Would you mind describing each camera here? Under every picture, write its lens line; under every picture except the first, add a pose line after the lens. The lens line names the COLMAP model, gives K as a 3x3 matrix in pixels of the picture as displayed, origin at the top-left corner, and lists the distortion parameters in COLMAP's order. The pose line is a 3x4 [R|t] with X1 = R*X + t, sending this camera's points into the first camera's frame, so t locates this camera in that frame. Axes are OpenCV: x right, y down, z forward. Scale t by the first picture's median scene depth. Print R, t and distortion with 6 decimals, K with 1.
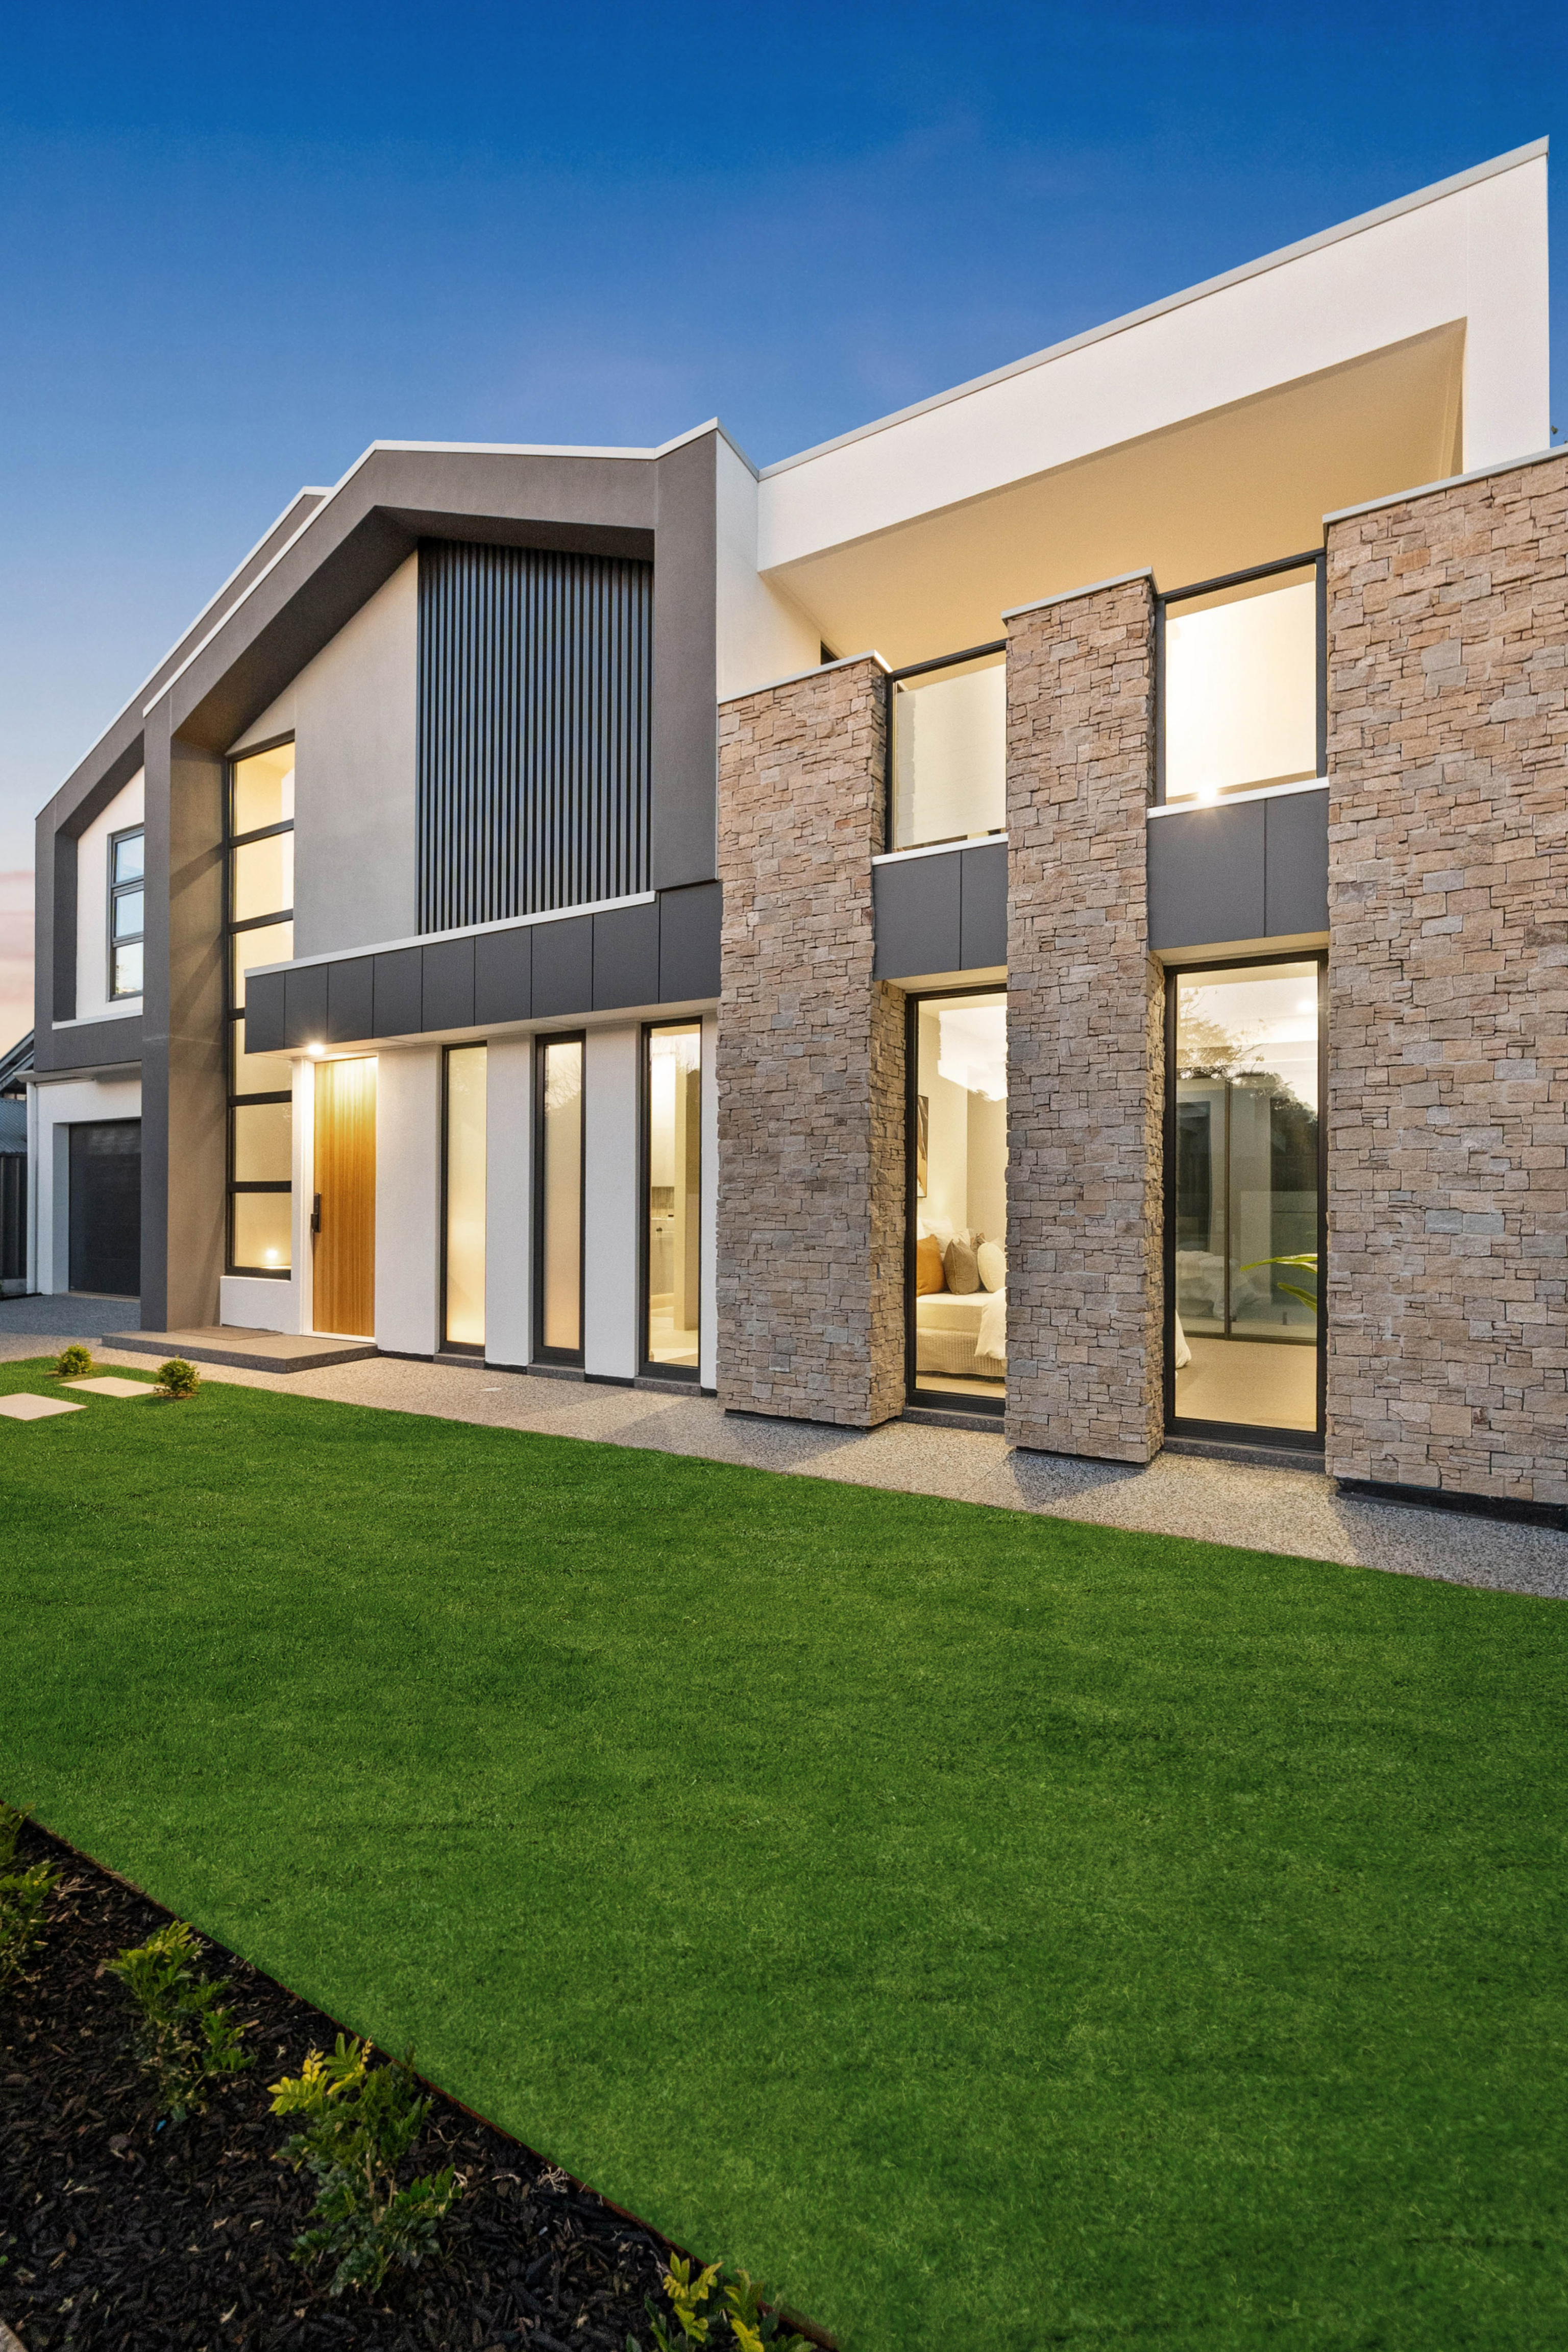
lens RADIAL K [[997.8, 0, 787.2], [0, 997.8, 1200.6], [0, 0, 1]] dist [0.000132, -0.000019]
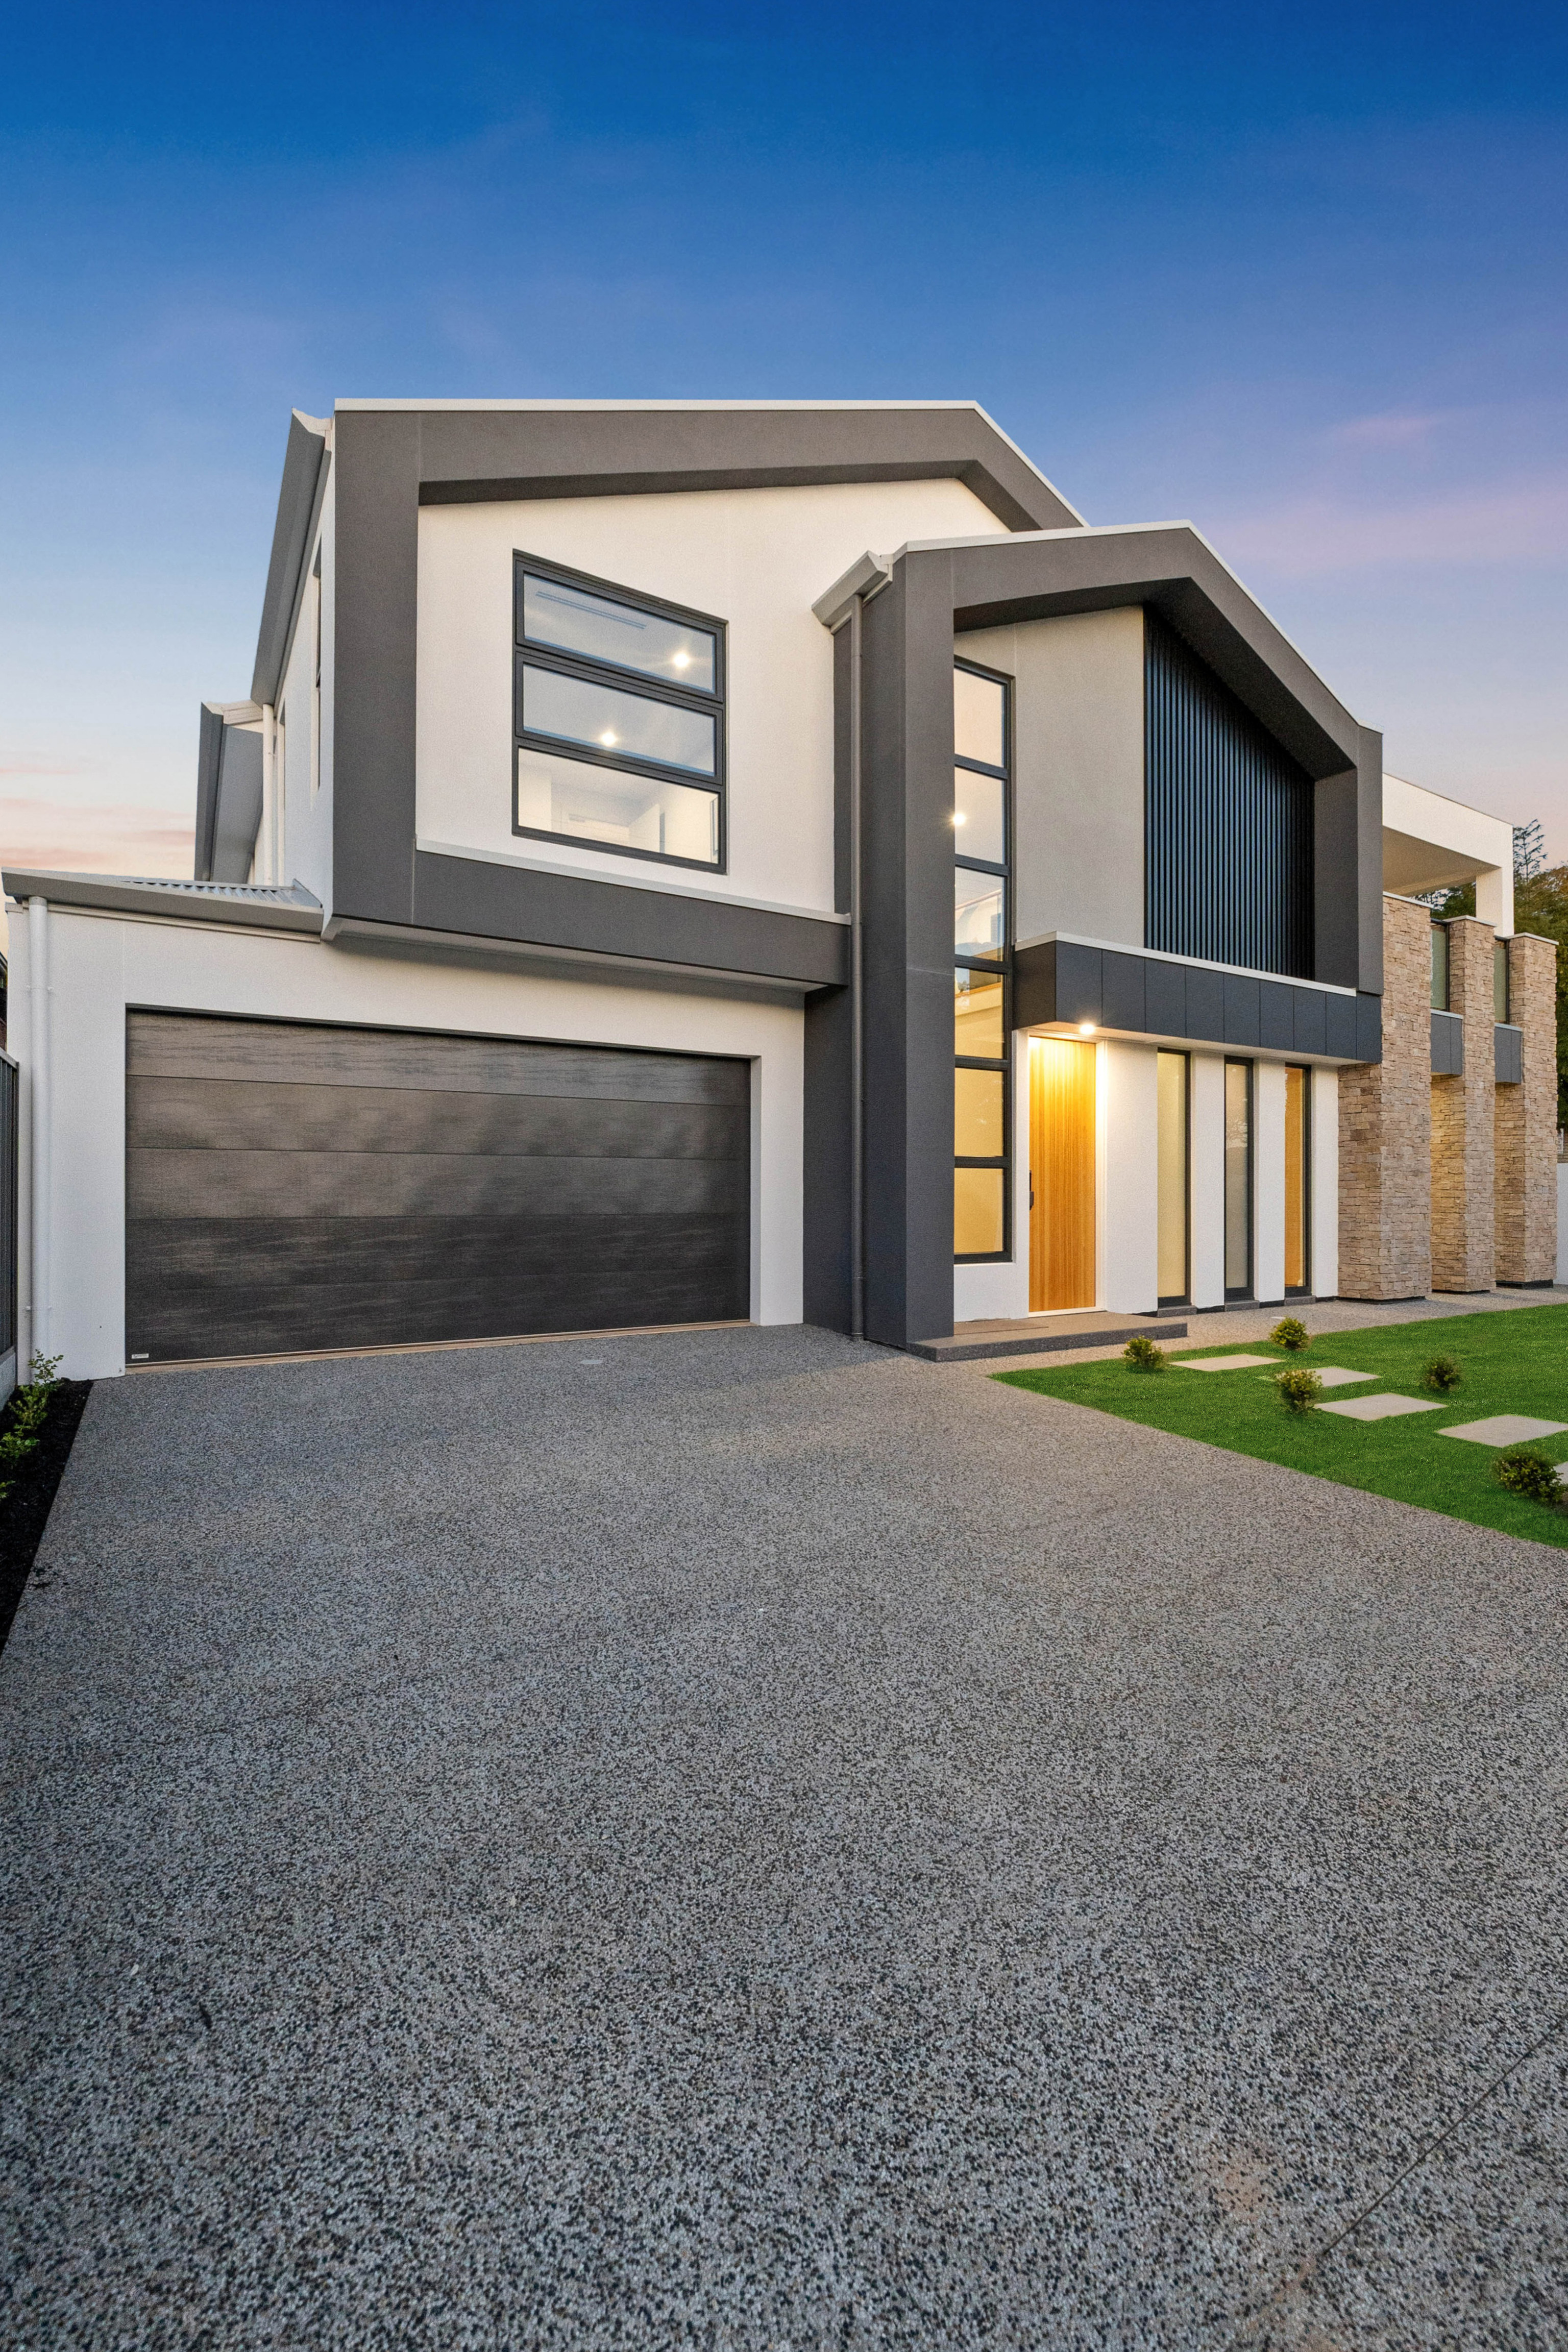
lens RADIAL K [[997.8, 0, 787.2], [0, 997.8, 1200.6], [0, 0, 1]] dist [0.000132, -0.000019]
pose [[0.483688, -0.002827, 0.875236, -1.624683], [-0.001592, 0.999990, 0.004111, 0.021849], [-0.875239, -0.003382, 0.483679, 0.828680]]
